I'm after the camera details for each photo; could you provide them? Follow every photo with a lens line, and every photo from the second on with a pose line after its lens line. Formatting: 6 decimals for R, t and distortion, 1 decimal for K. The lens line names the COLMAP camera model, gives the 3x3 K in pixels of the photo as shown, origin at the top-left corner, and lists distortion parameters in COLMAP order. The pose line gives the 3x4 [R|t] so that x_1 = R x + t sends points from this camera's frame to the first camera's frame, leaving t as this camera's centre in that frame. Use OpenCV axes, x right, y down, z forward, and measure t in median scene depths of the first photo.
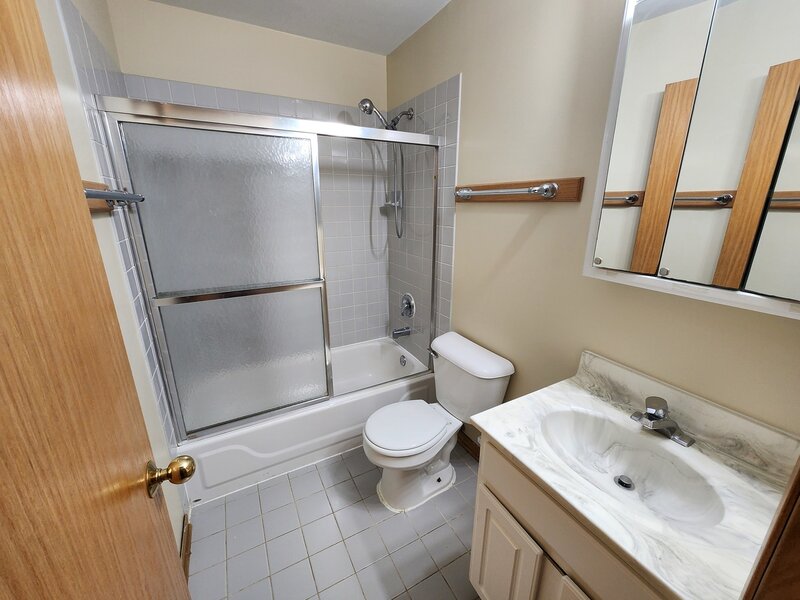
lens RADIAL K [[326.9, 0, 398.0], [0, 326.9, 300.7], [0, 0, 1]] dist [0.003001, -0.000307]
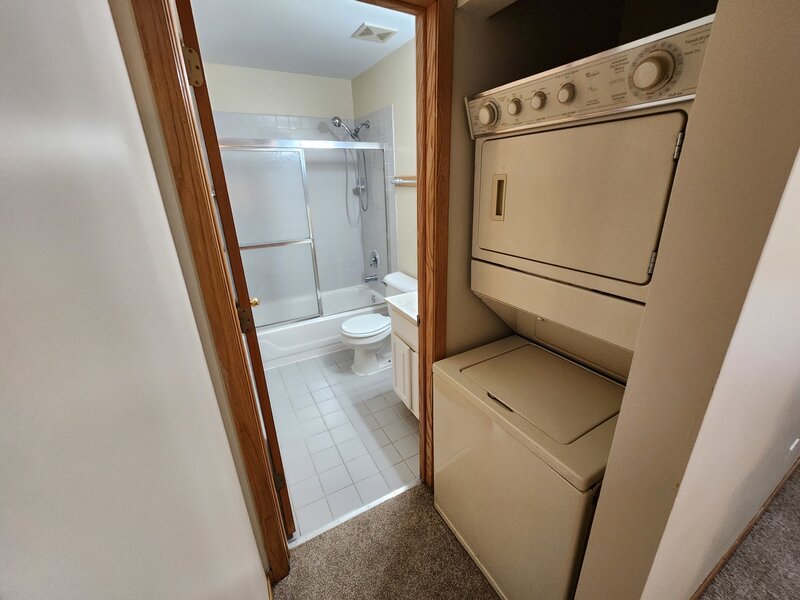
lens RADIAL K [[326.9, 0, 404.0], [0, 326.9, 296.9], [0, 0, 1]] dist [0.003001, -0.000307]
pose [[0.999382, -0.030407, 0.017639, 0.145143], [0.029260, 0.997647, 0.061996, 0.107714], [-0.019482, -0.061442, 0.997921, -0.492626]]
